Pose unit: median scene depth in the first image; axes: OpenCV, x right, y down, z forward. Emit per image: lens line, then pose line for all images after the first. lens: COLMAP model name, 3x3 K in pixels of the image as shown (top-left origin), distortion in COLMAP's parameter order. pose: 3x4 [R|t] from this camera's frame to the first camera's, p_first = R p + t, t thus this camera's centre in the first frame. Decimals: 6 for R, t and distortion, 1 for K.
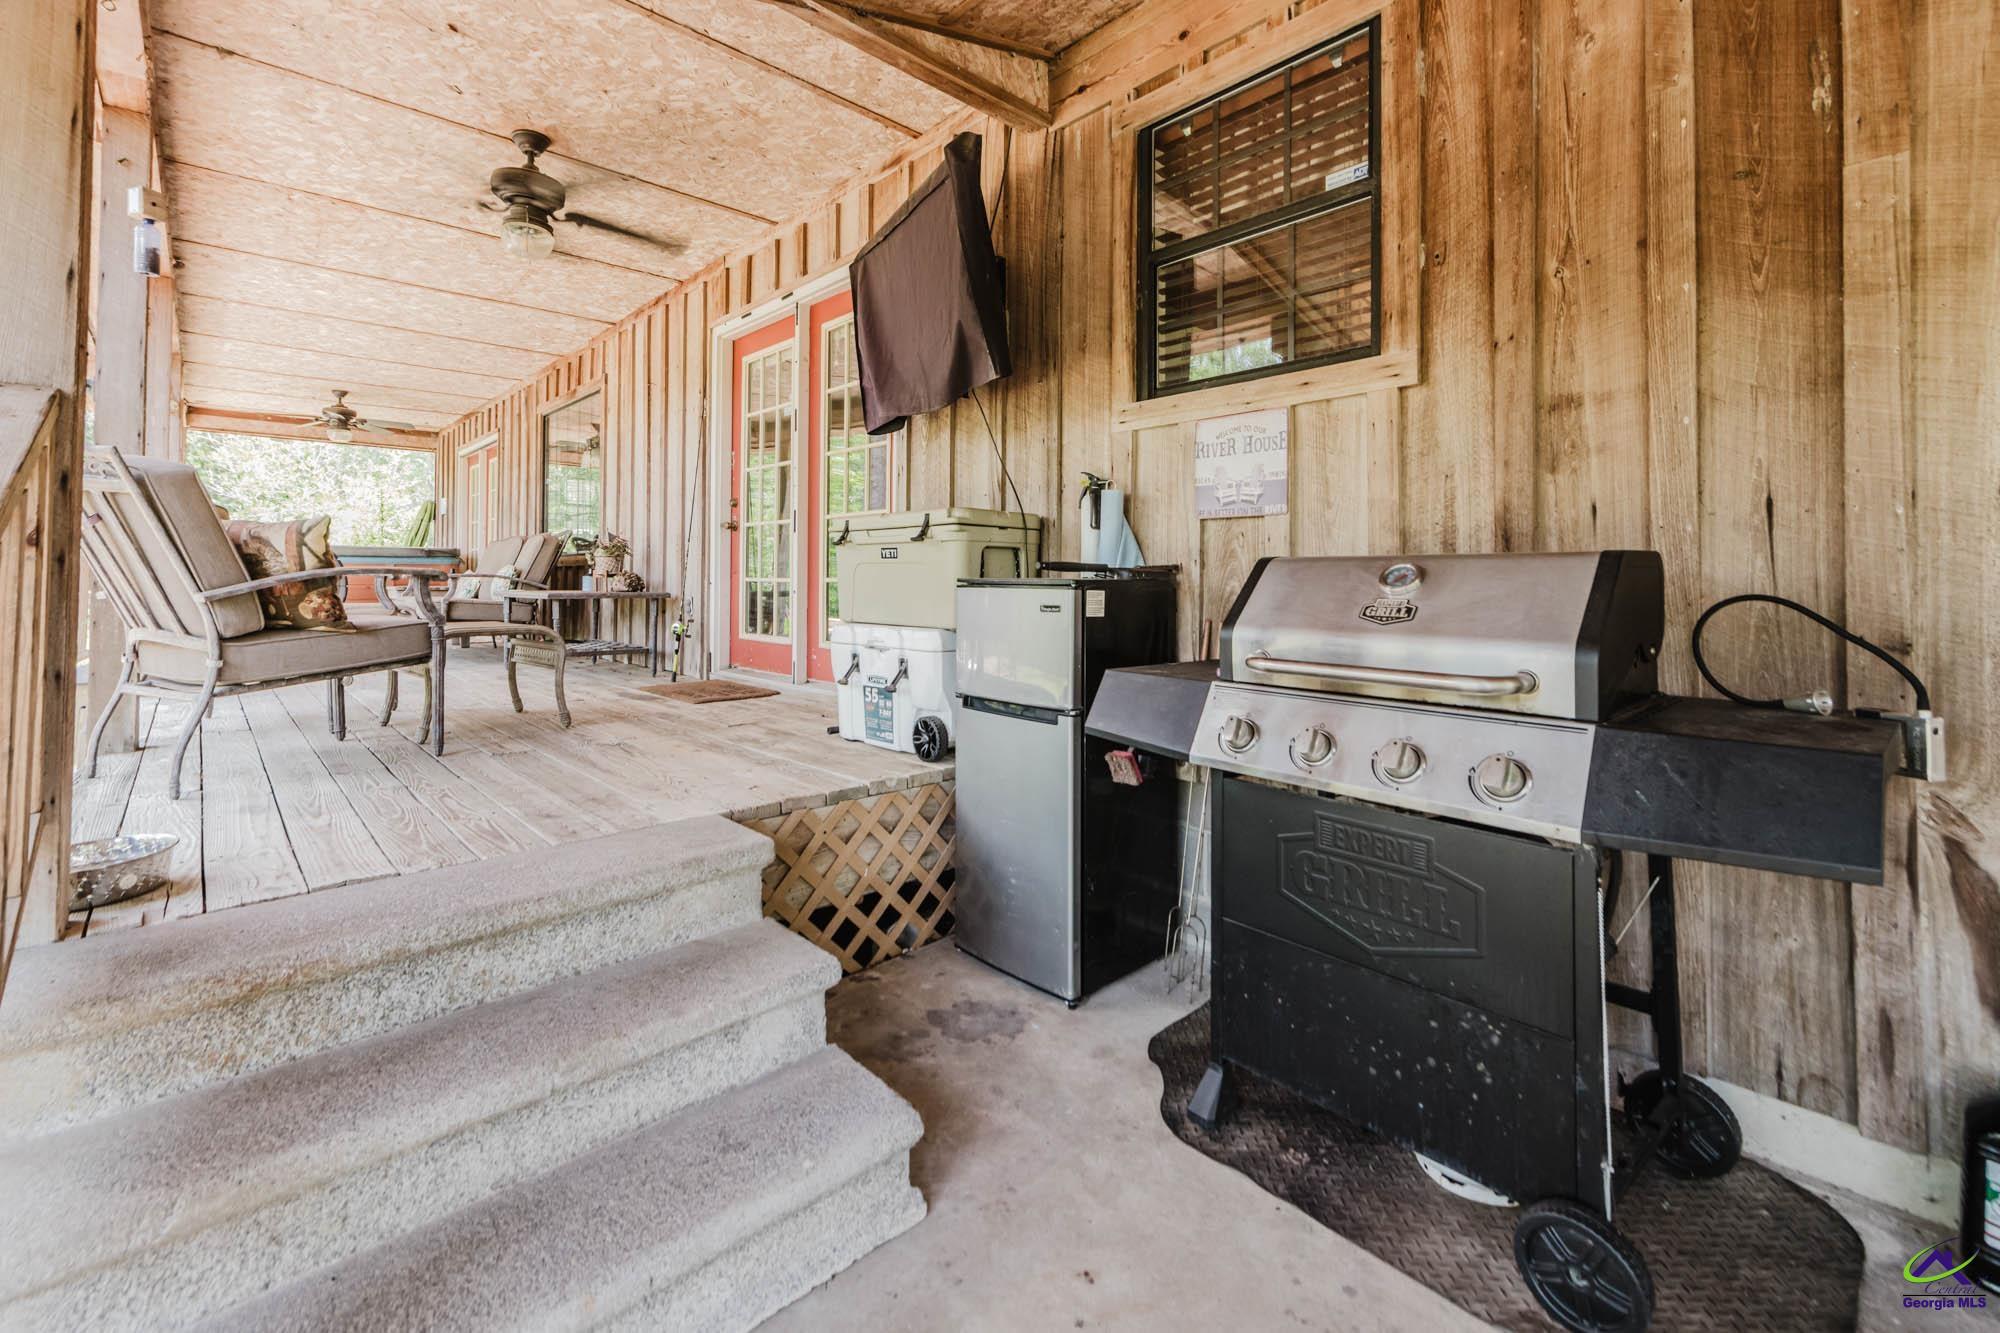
lens RADIAL K [[841.9, 0, 996.2], [0, 841.9, 581.5], [0, 0, 1]] dist [0.000793, -0.000184]
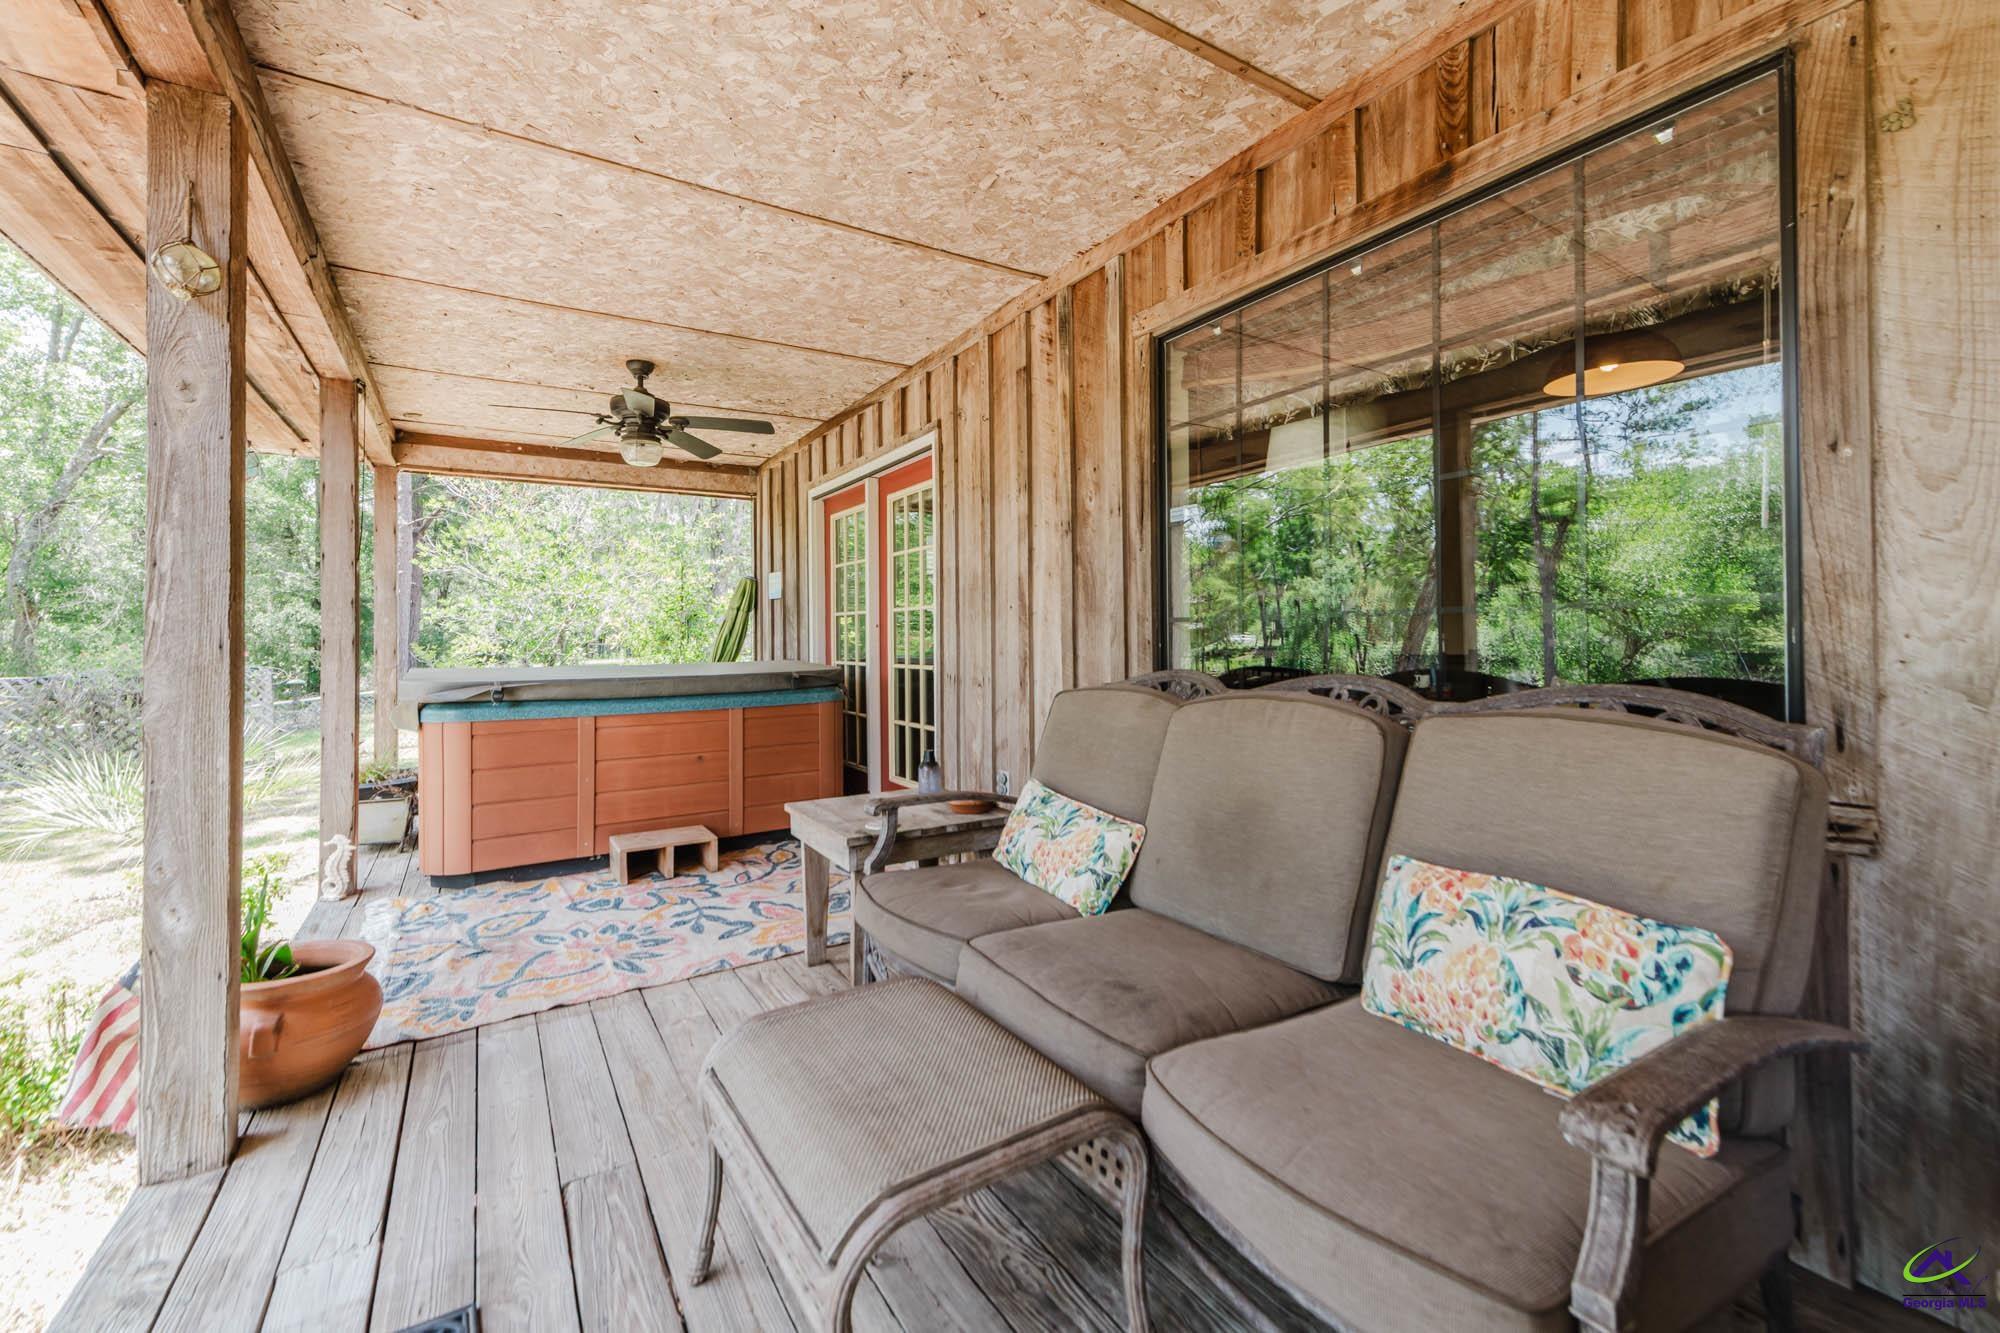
lens RADIAL K [[841.9, 0, 989.4], [0, 841.9, 646.8], [0, 0, 1]] dist [0.000793, -0.000184]
pose [[0.977270, -0.019793, -0.211071, -0.704844], [0.022092, 0.999719, 0.008539, -0.089333], [0.210843, -0.013008, 0.977433, 0.824488]]
